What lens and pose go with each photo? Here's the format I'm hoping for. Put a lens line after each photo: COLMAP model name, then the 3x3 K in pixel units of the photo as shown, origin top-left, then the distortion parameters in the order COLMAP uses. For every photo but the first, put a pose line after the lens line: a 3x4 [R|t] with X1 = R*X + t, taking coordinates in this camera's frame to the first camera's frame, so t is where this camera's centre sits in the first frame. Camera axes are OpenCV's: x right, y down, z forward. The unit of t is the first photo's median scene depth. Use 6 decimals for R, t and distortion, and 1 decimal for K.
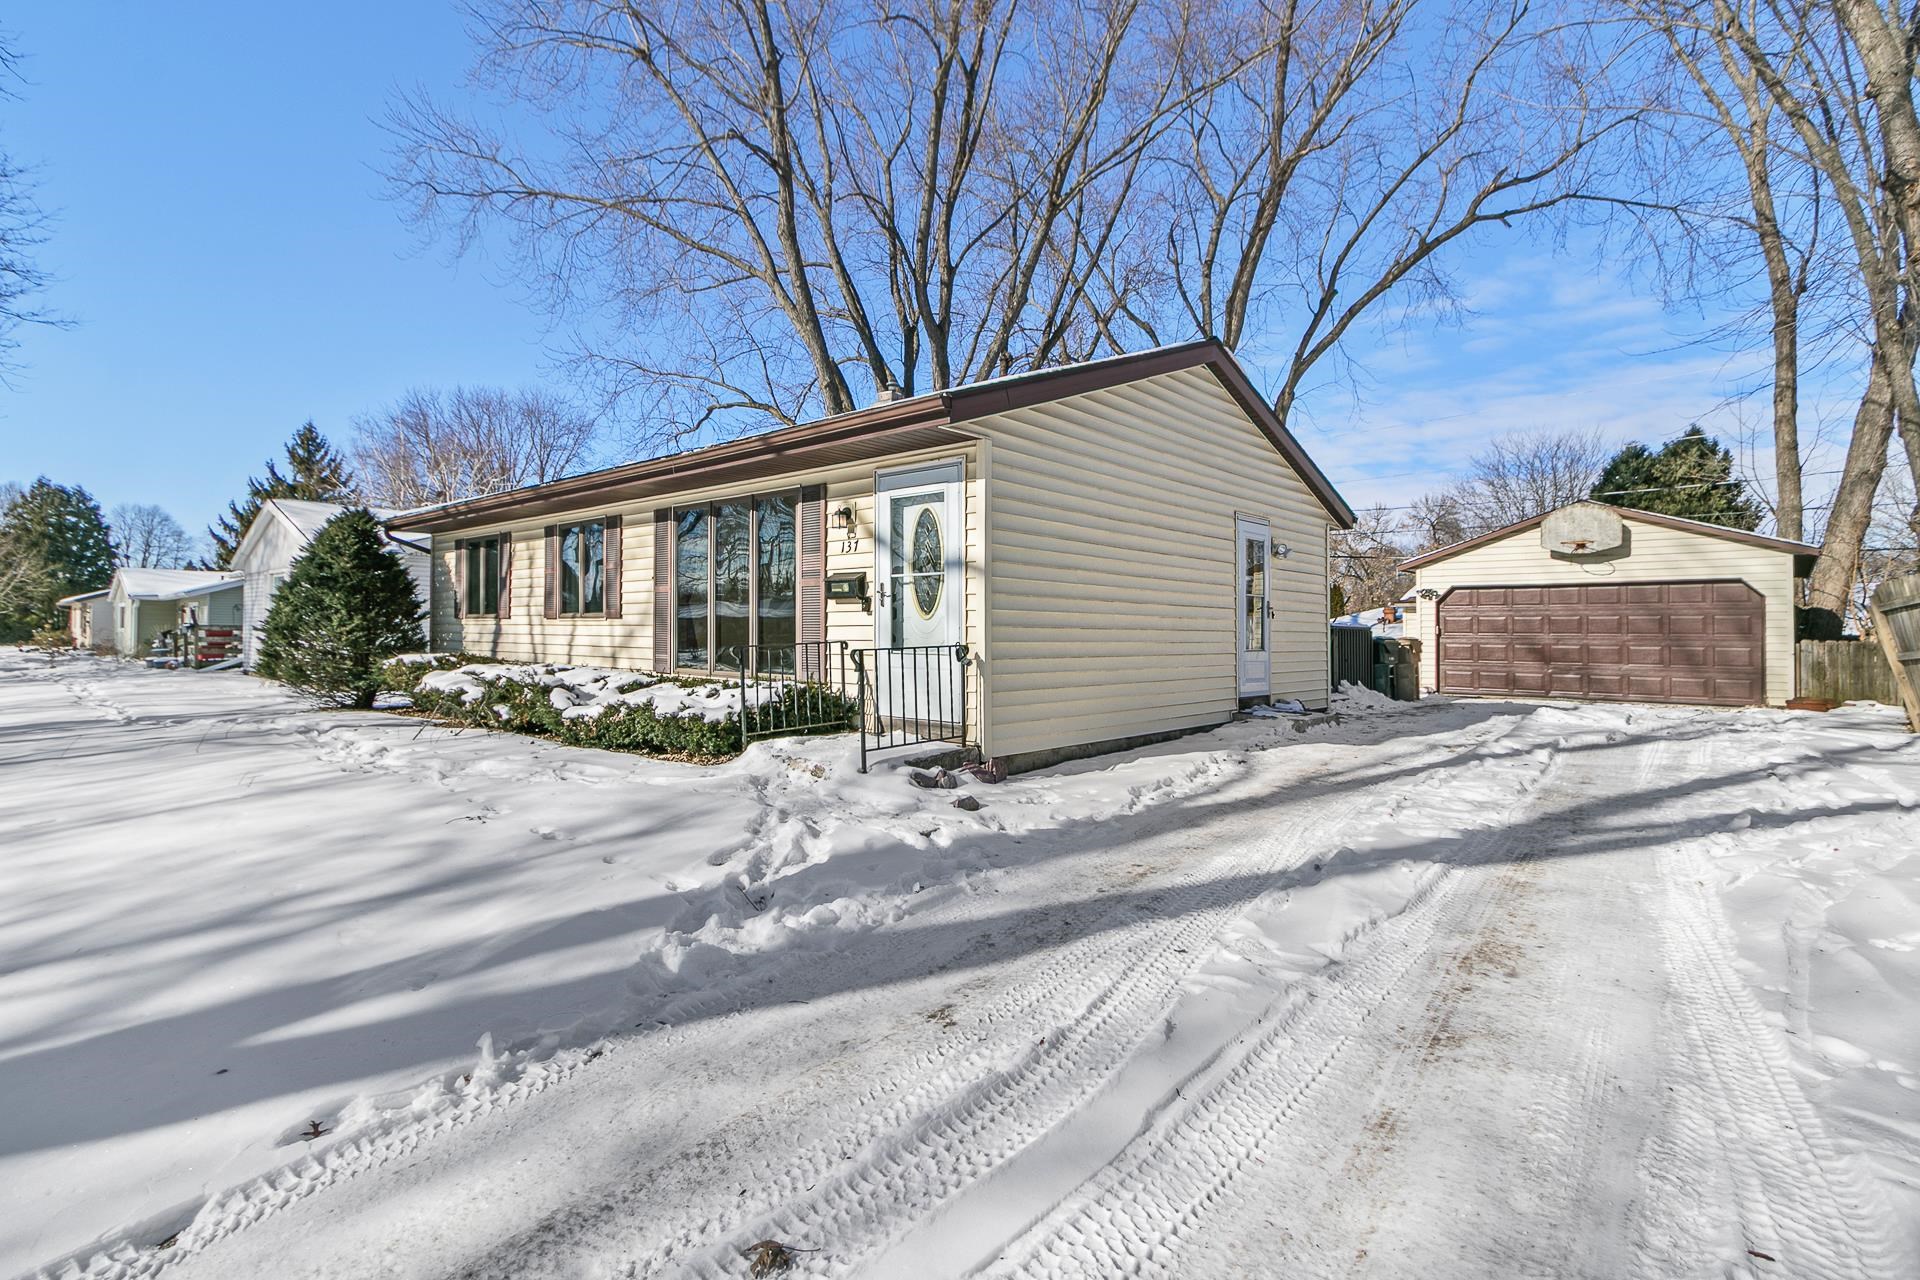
lens RADIAL K [[892.0, 0, 964.0], [0, 892.0, 625.1], [0, 0, 1]] dist [-0.000753, -0.003036]
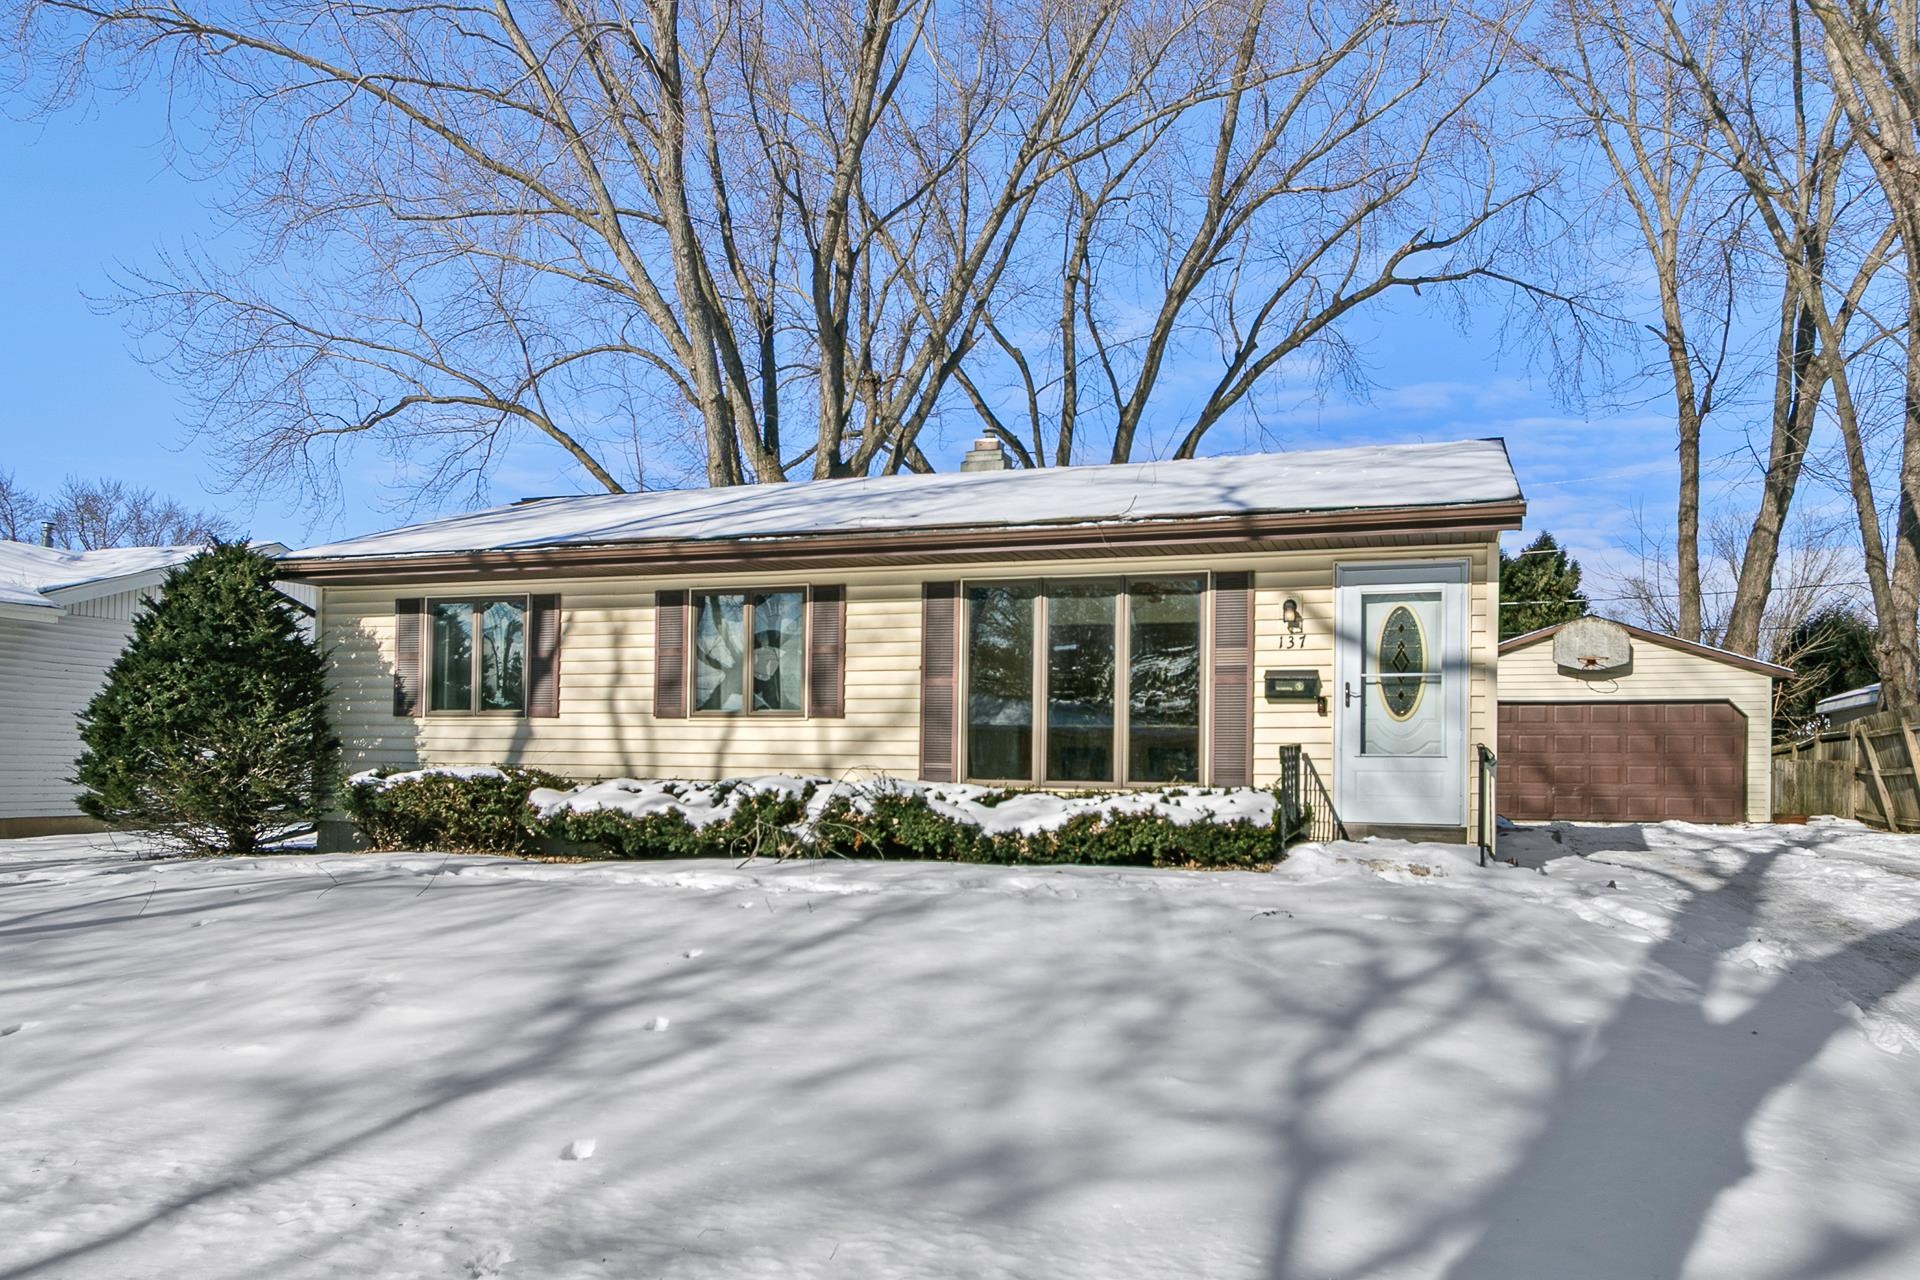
lens RADIAL K [[1314.8, 0, 975.3], [0, 1314.8, 769.2], [0, 0, 1]] dist [0.001218, -0.002047]
pose [[0.924591, 0.001756, 0.380956, -0.513009], [-0.007021, 0.999898, 0.012431, 0.015838], [-0.380895, -0.014168, 0.924510, -0.074957]]
